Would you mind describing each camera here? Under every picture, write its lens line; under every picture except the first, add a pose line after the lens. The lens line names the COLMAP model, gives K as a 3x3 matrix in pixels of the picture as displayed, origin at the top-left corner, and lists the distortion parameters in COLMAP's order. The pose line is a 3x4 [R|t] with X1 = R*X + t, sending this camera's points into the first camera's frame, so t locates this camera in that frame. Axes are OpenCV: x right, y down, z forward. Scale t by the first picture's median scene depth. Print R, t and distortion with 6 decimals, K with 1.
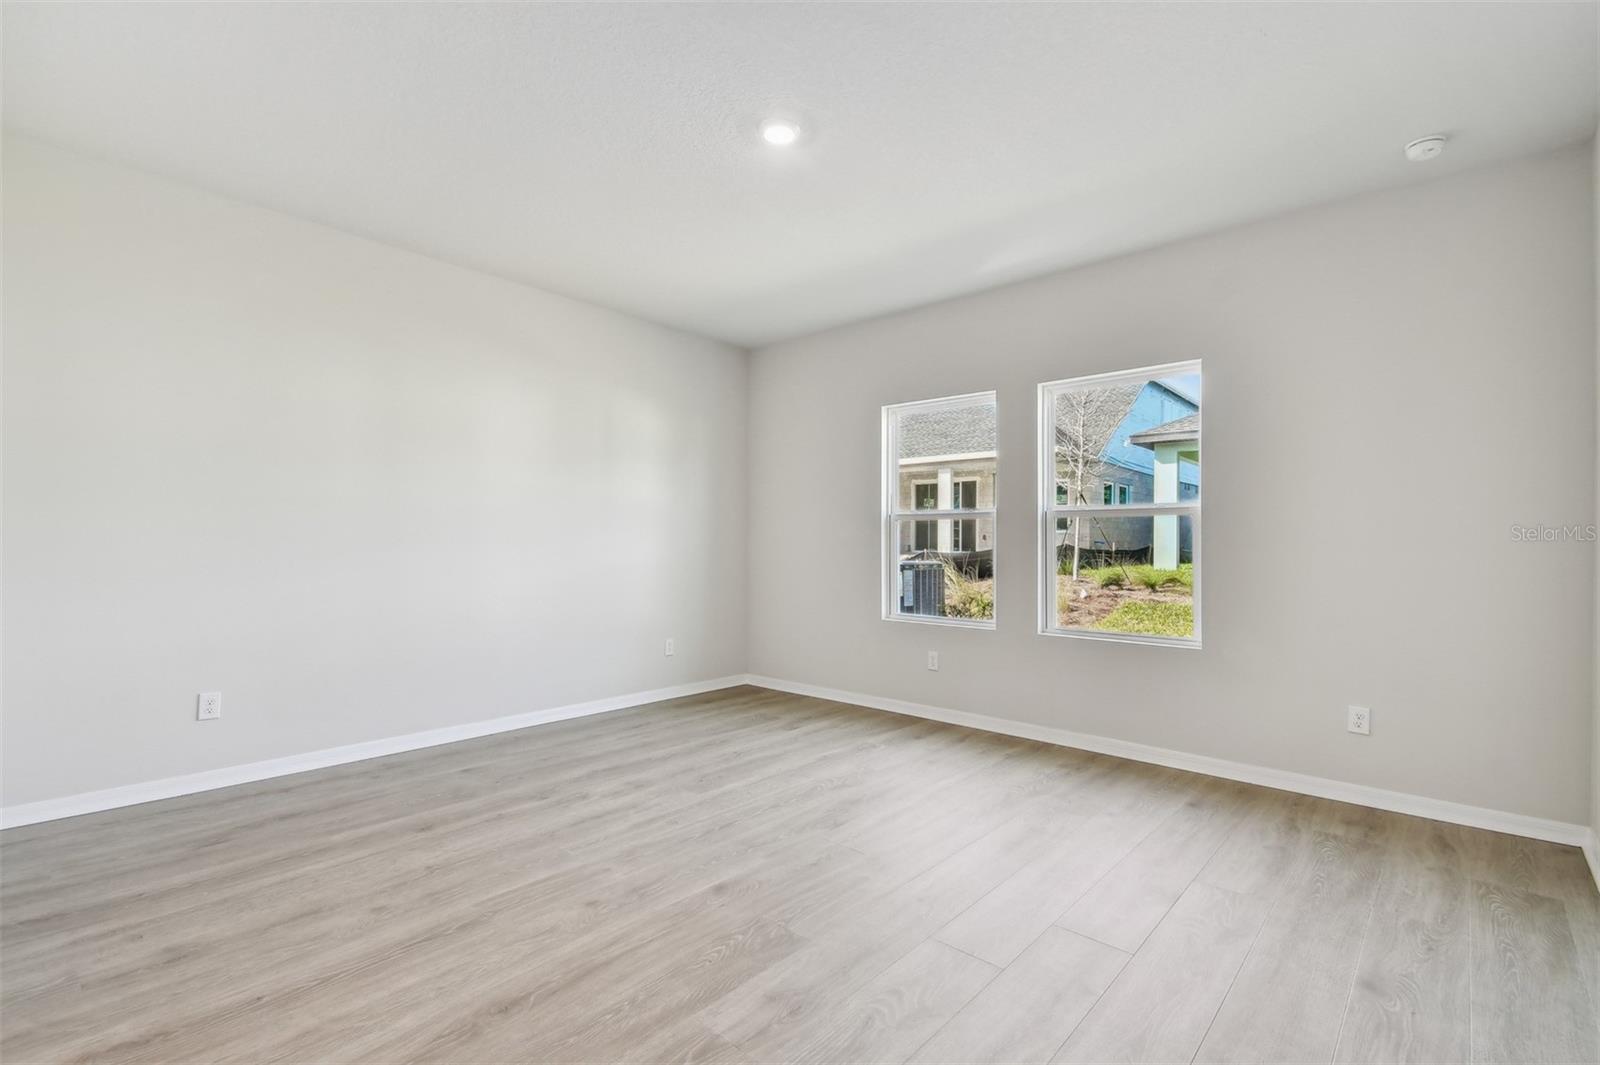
lens RADIAL K [[721.5, 0, 796.0], [0, 721.5, 528.7], [0, 0, 1]] dist [0.049610, -0.023607]
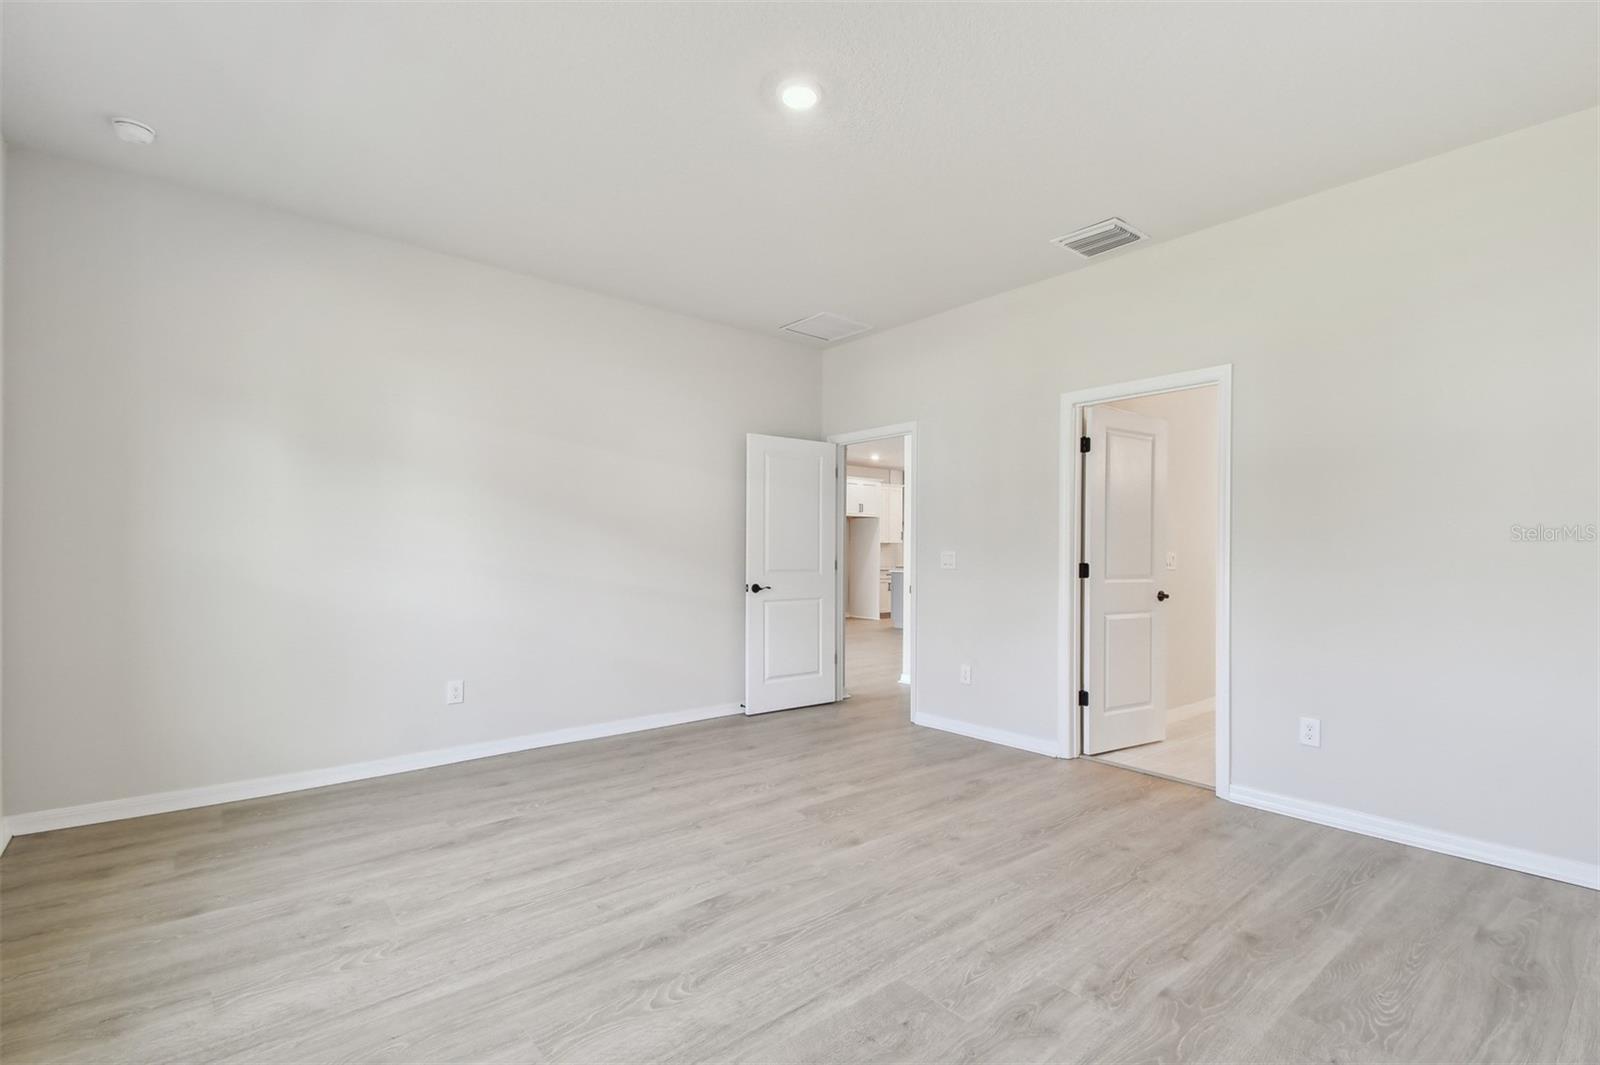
lens RADIAL K [[718.4, 0, 801.8], [0, 718.4, 541.3], [0, 0, 1]] dist [0.052253, -0.020238]
pose [[-0.989051, -0.015866, 0.146716, -0.147638], [-0.021165, 0.999176, -0.034627, 0.035478], [-0.146045, -0.037353, -0.988572, 1.753923]]
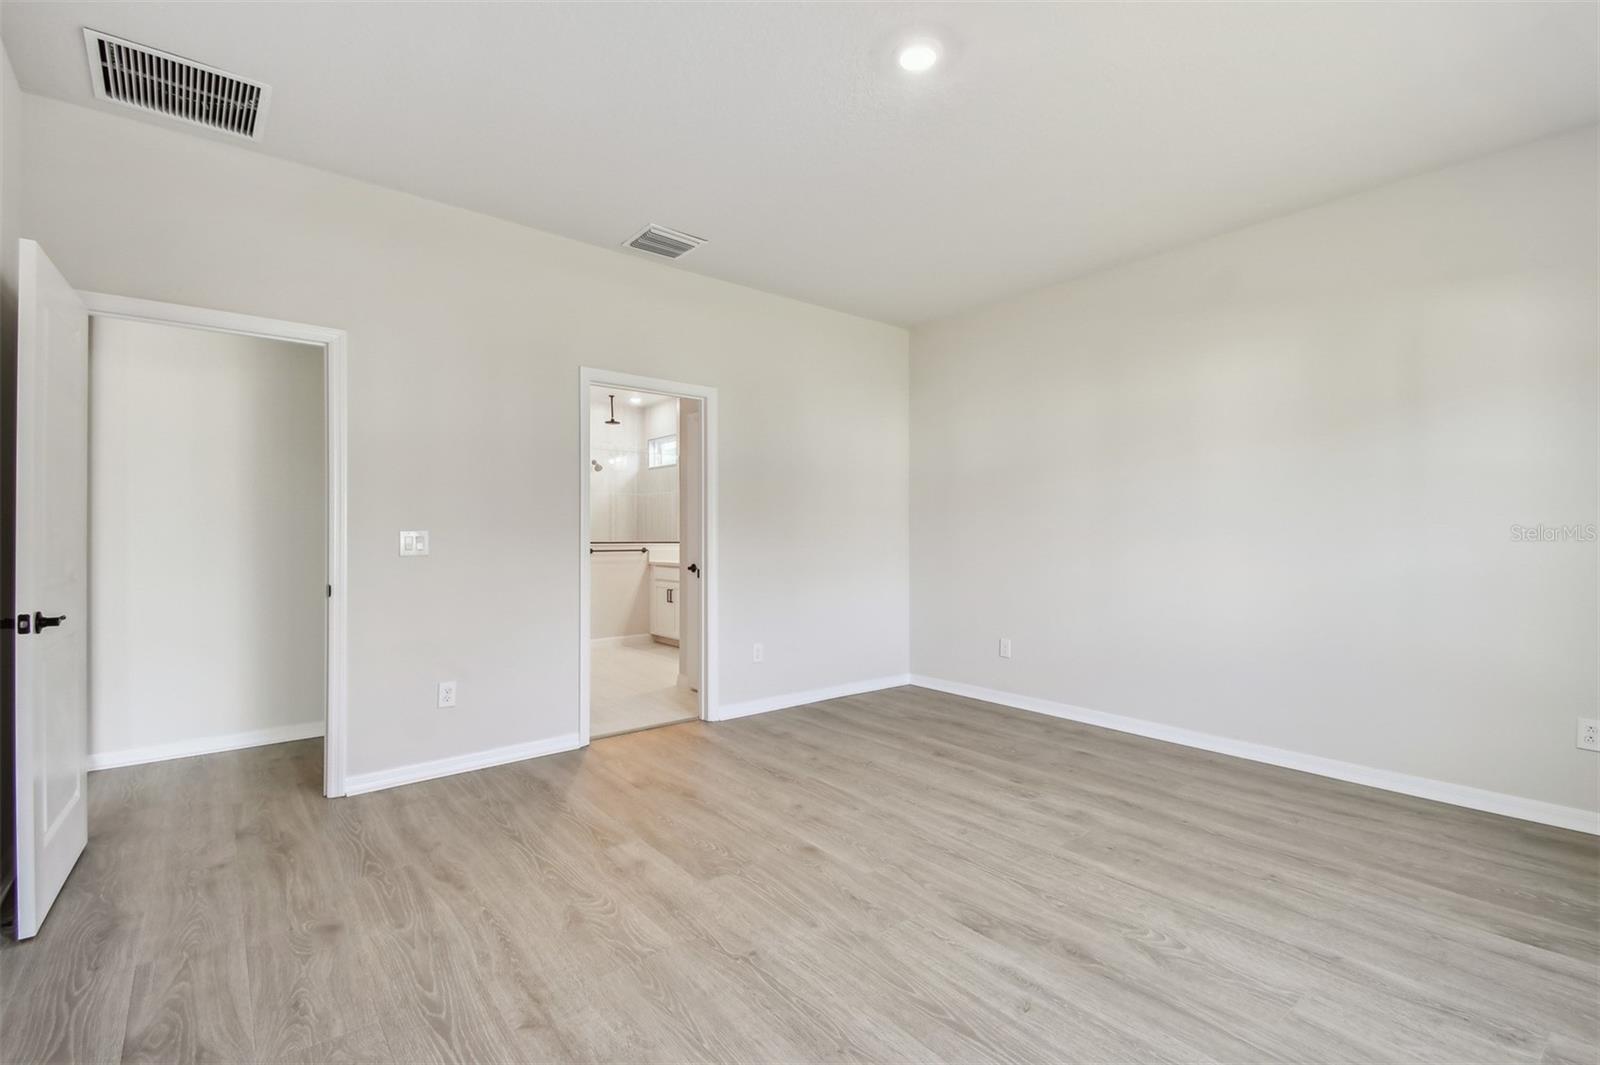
lens RADIAL K [[721.5, 0, 796.0], [0, 721.5, 528.7], [0, 0, 1]] dist [0.049610, -0.023607]
pose [[-0.169039, -0.018988, -0.985426, 0.778364], [0.020303, 0.999535, -0.022742, 0.031603], [0.985400, -0.023851, -0.168575, 0.935734]]
